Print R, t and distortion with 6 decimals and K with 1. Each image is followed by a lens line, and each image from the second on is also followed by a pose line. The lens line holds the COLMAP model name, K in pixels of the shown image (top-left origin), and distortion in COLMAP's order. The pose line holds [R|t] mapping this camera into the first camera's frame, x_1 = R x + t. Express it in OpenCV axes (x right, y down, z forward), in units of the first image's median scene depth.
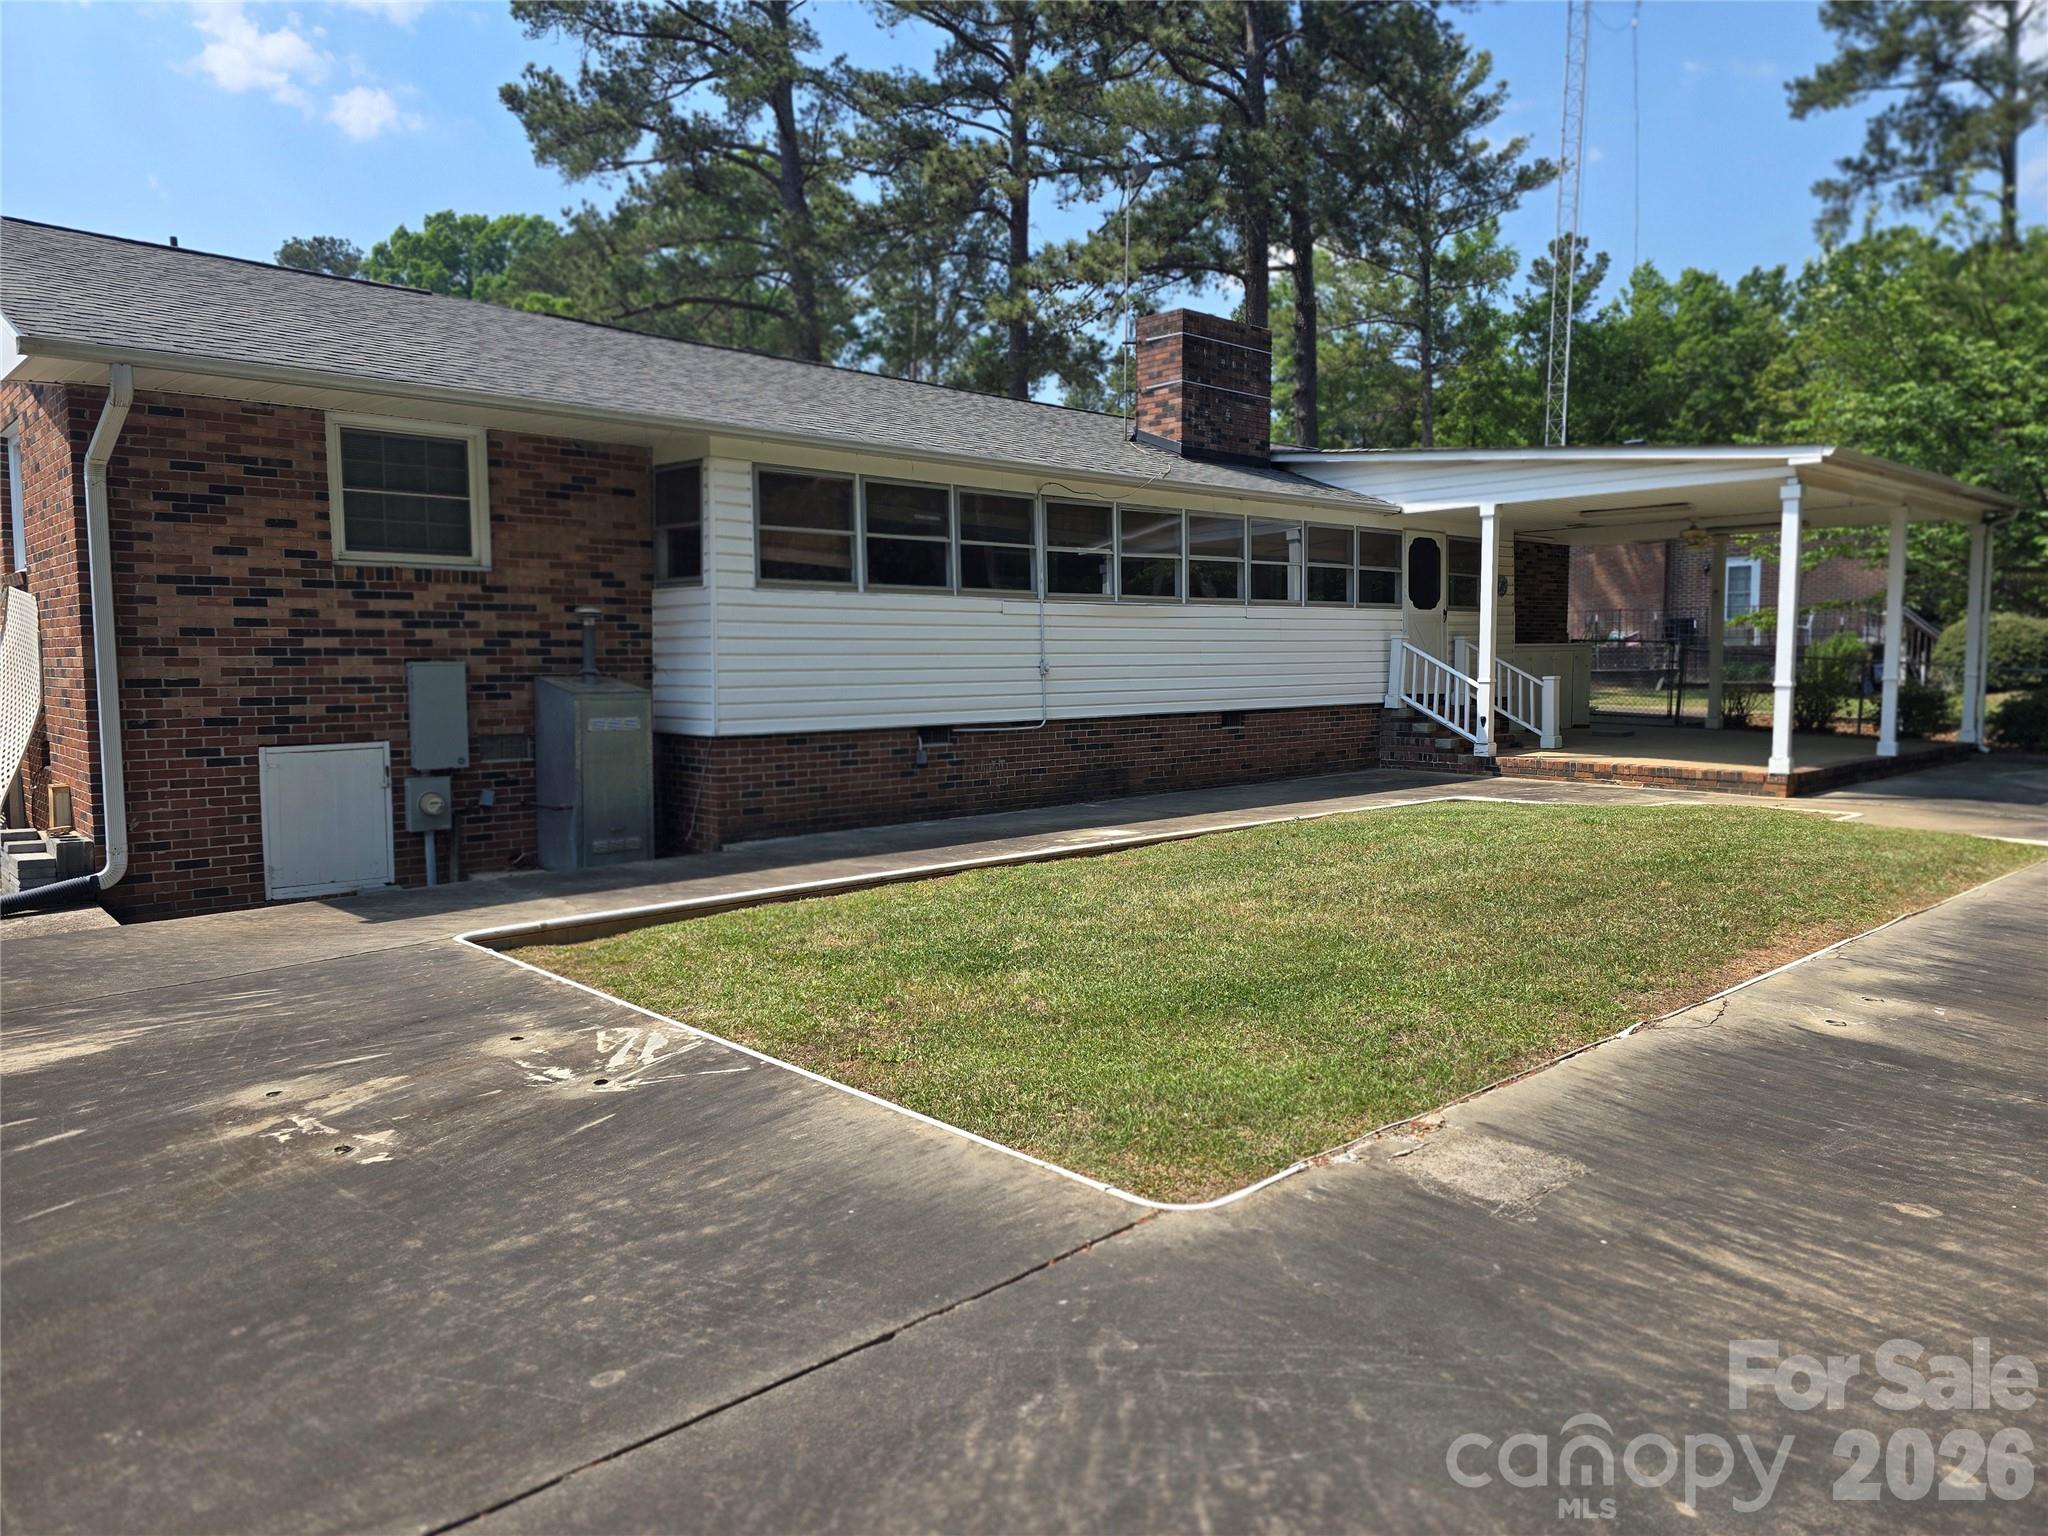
lens RADIAL K [[1376.1, 0, 1024.7], [0, 1376.1, 772.0], [0, 0, 1]] dist [0.076214, -0.074155]
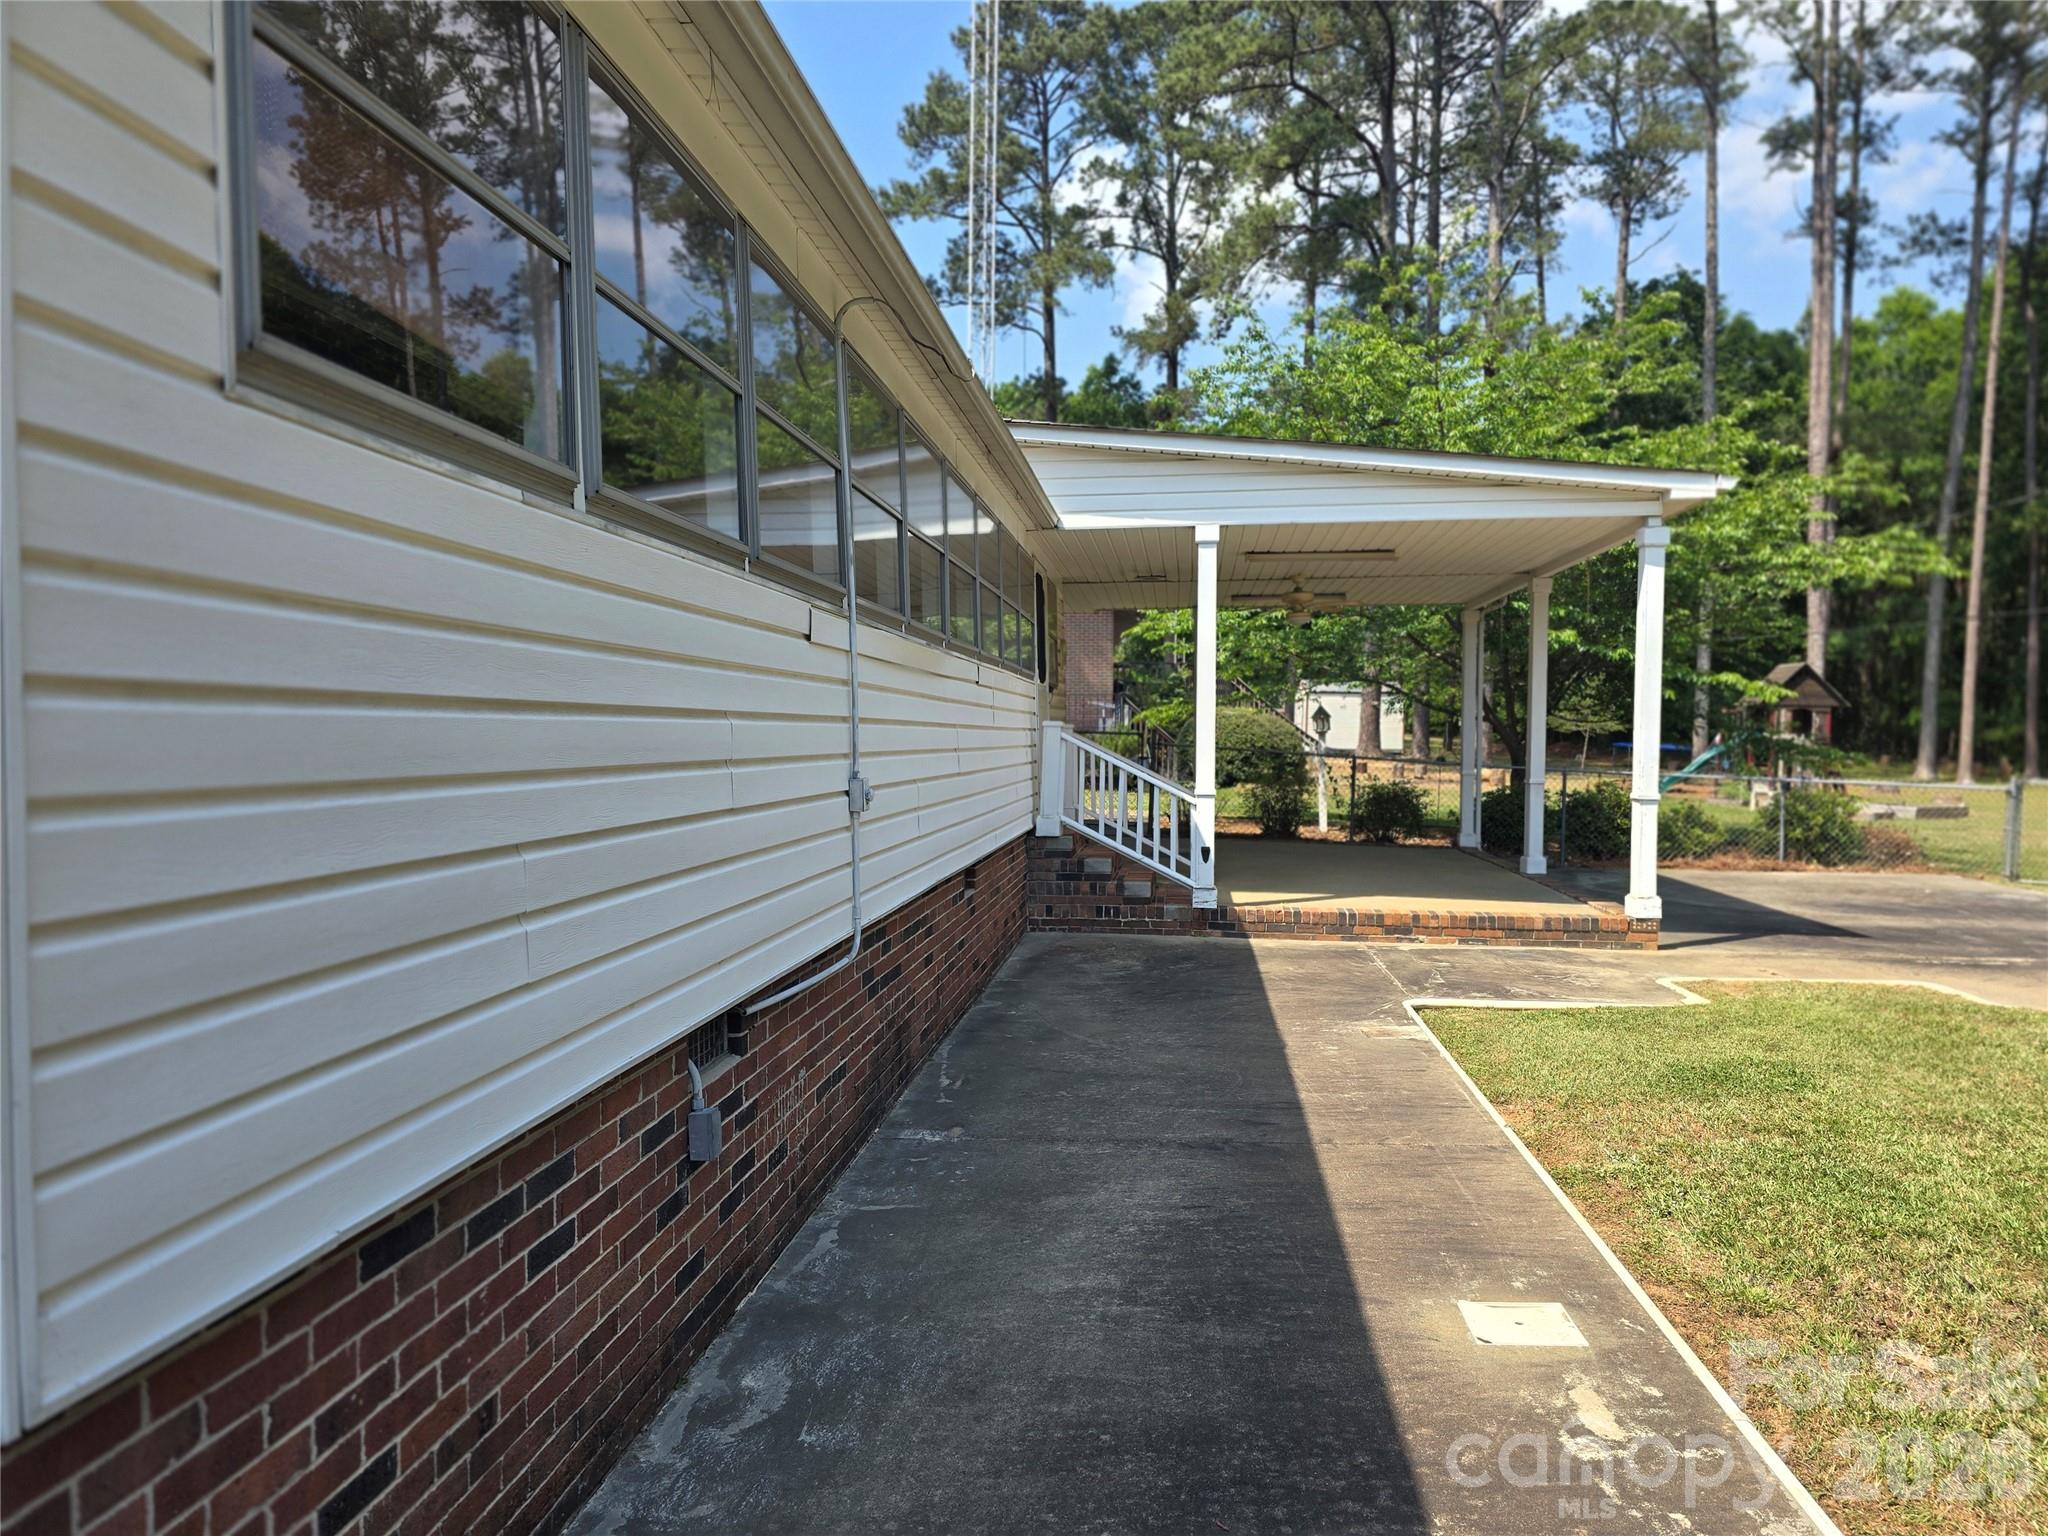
lens RADIAL K [[1376.1, 0, 1010.8], [0, 1376.1, 785.5], [0, 0, 1]] dist [0.076214, -0.074155]
pose [[0.759636, -0.016461, 0.650140, -0.225693], [0.048351, 0.998343, -0.031216, -0.074404], [-0.648548, 0.055148, 0.759173, 0.793722]]
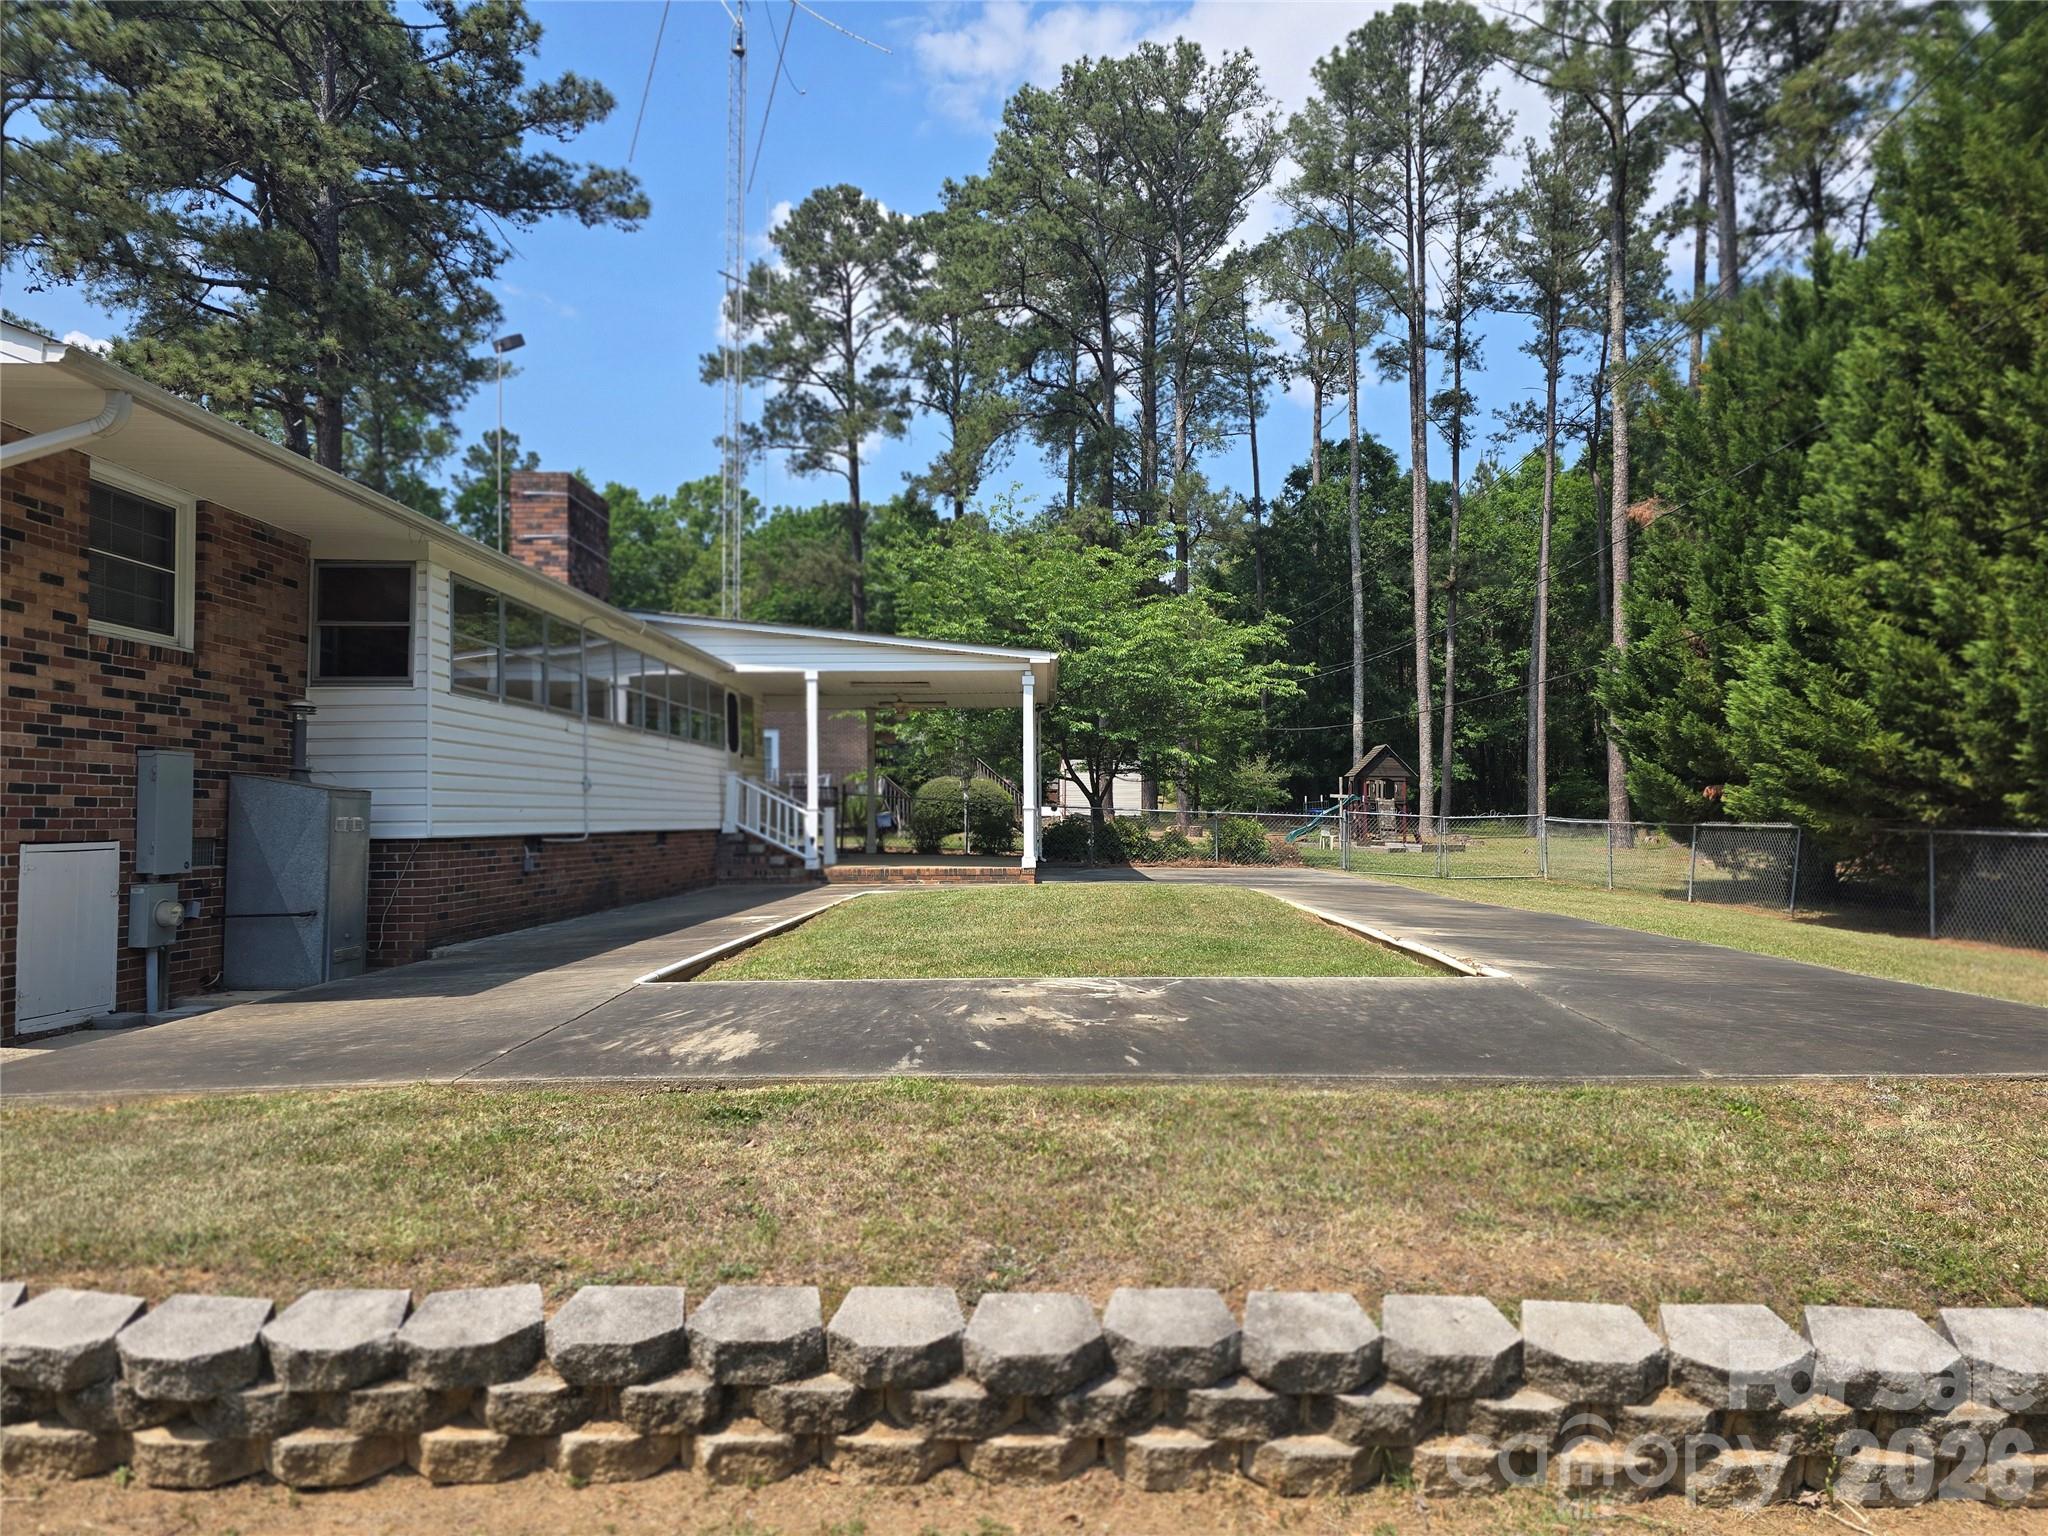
lens RADIAL K [[1376.1, 0, 1023.8], [0, 1376.1, 768.4], [0, 0, 1]] dist [0.076214, -0.074155]
pose [[0.685790, 0.028946, 0.727224, -0.625913], [0.062839, 0.993122, -0.098789, 0.047110], [-0.725082, 0.113446, 0.679254, 0.011927]]
